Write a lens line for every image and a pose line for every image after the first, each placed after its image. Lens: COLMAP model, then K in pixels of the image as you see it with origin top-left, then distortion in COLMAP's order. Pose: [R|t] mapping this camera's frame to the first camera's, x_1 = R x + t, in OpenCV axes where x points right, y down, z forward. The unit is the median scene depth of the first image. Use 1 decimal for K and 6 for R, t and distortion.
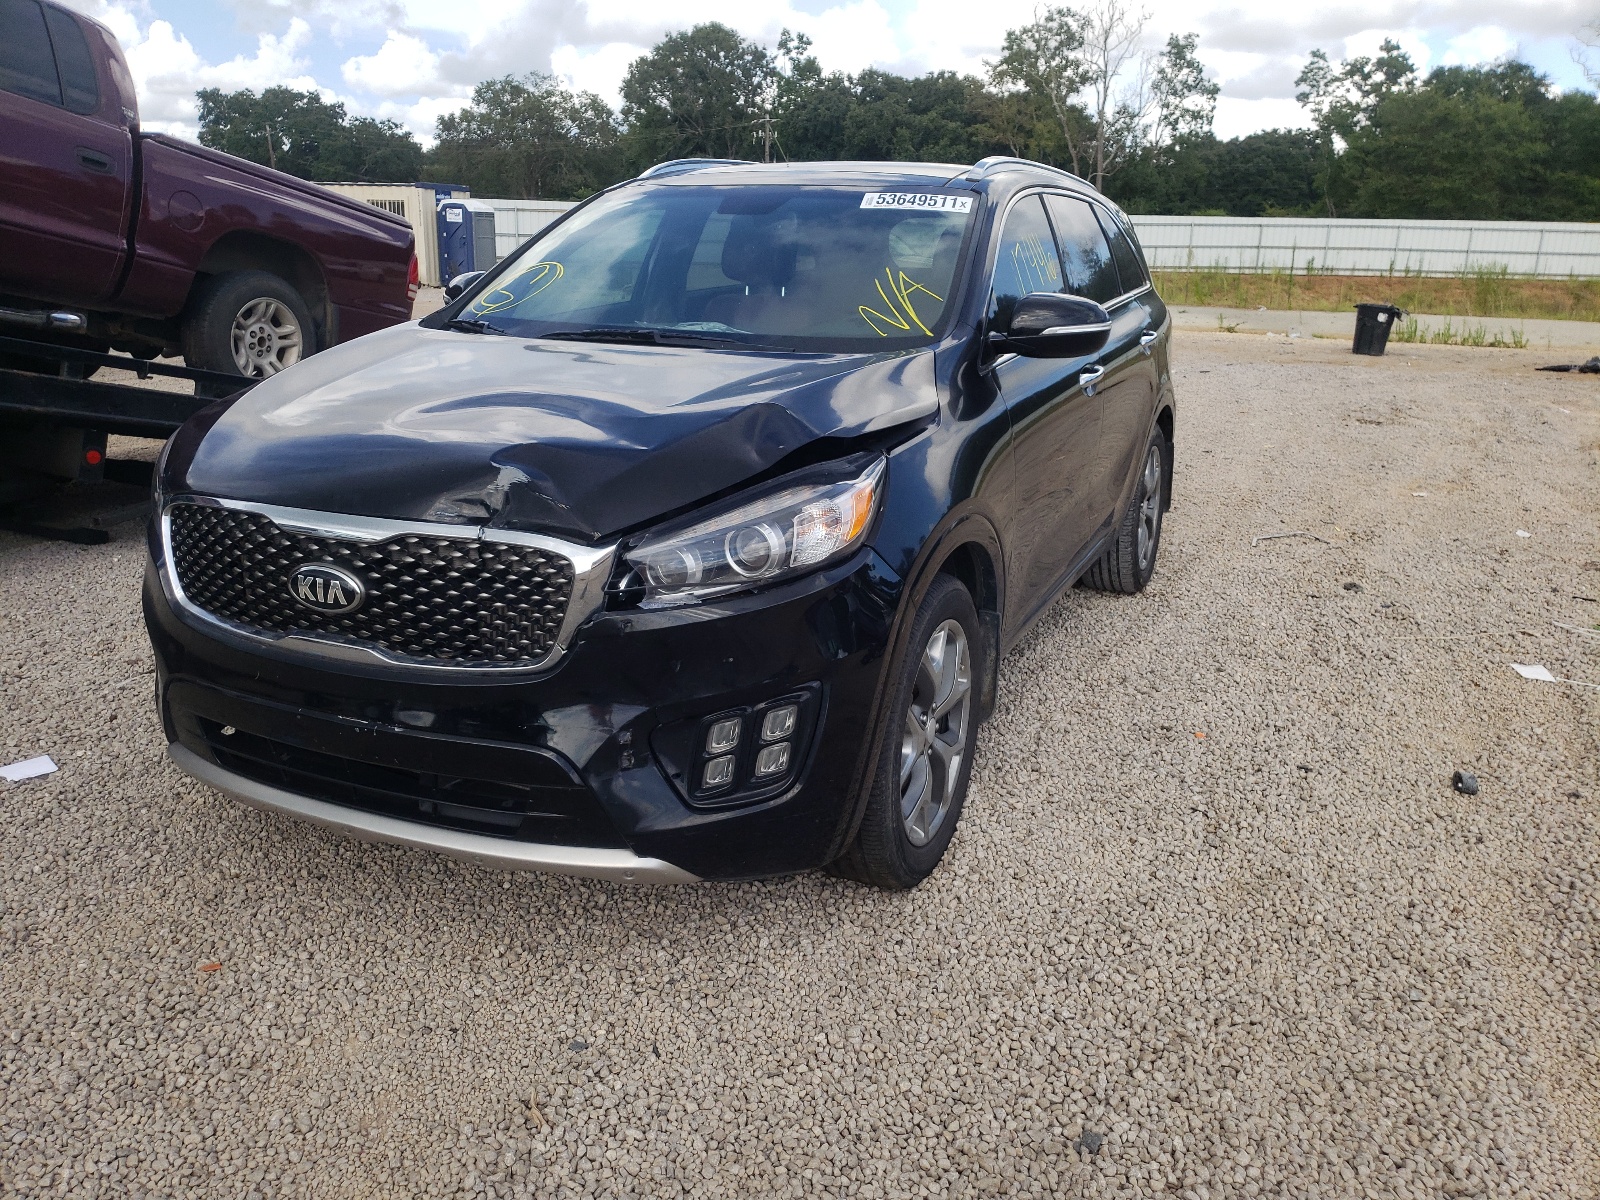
lens RADIAL K [[1217.6, 0, 800.0], [0, 1217.6, 600.0], [0, 0, 1]] dist [0.007528, -0.005193]
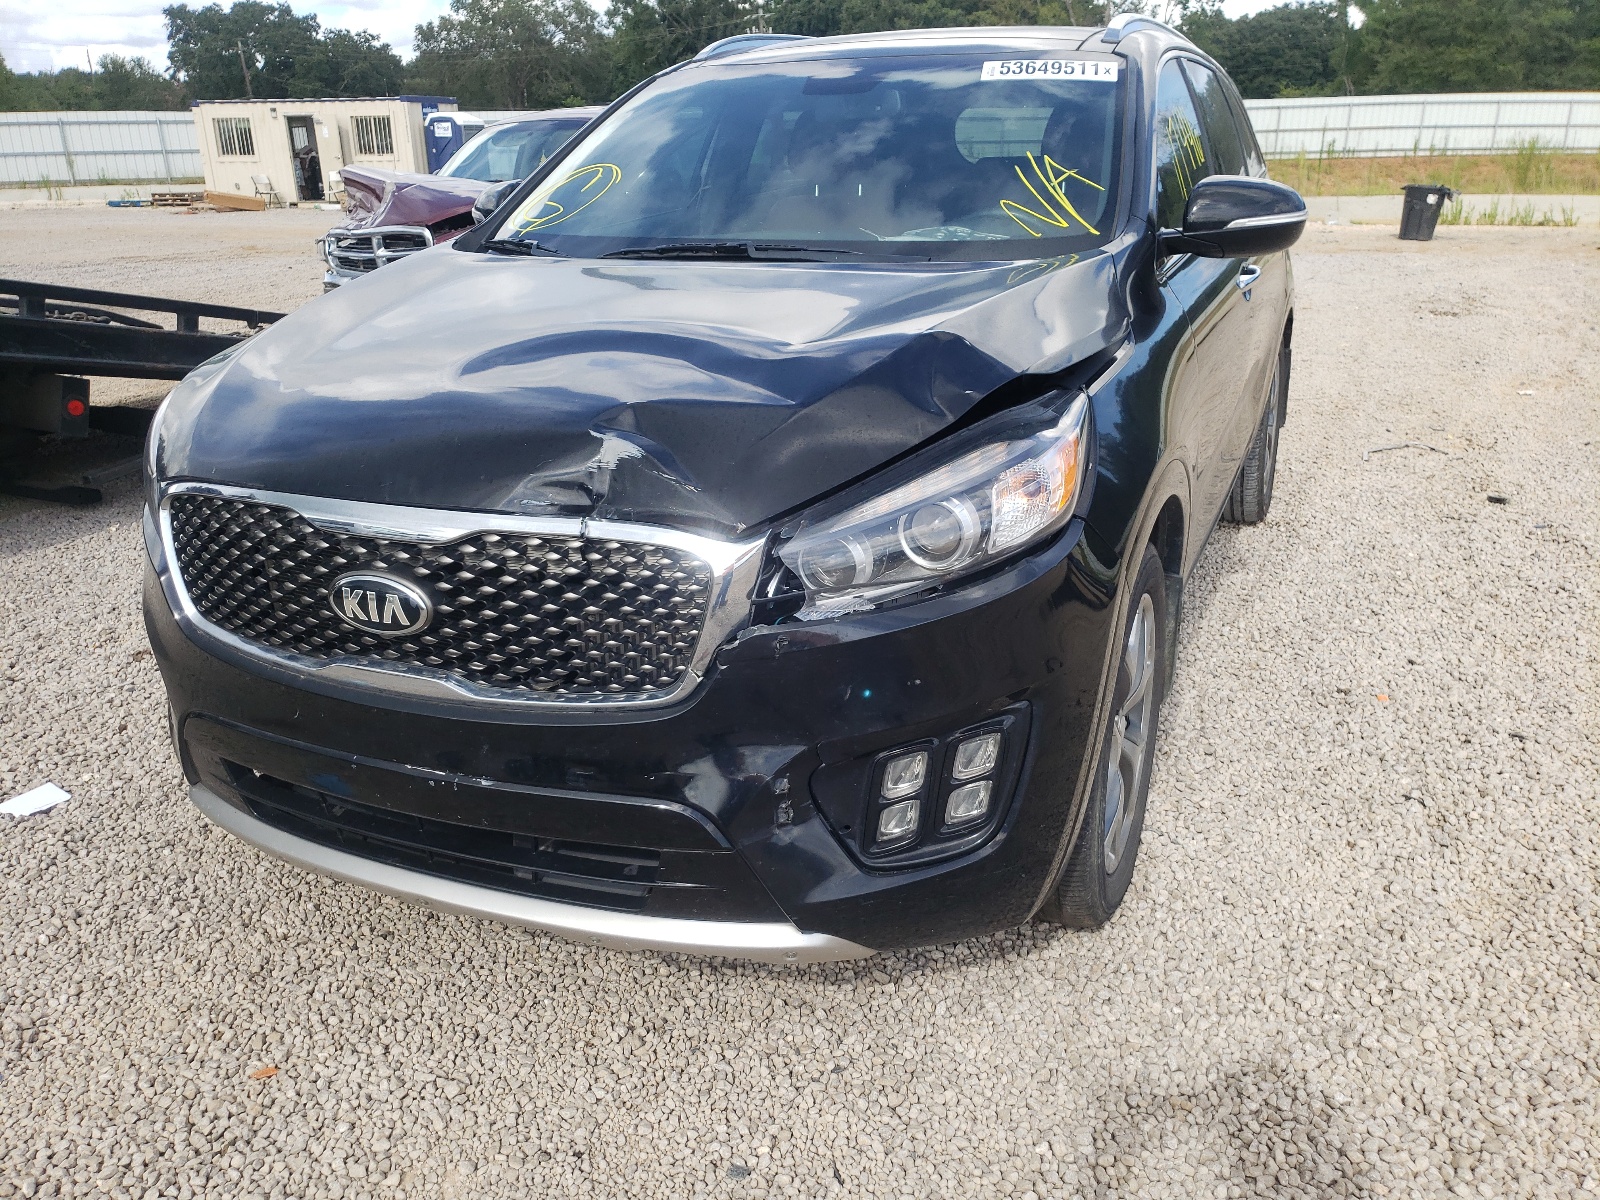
lens RADIAL K [[1220.9, 0, 804.1], [0, 1220.9, 610.1], [0, 0, 1]] dist [0.013382, -0.009284]
pose [[0.999228, -0.038704, -0.006710, -0.100205], [0.039105, 0.996280, 0.076795, -0.046244], [0.003713, -0.076998, 0.997024, 0.199895]]
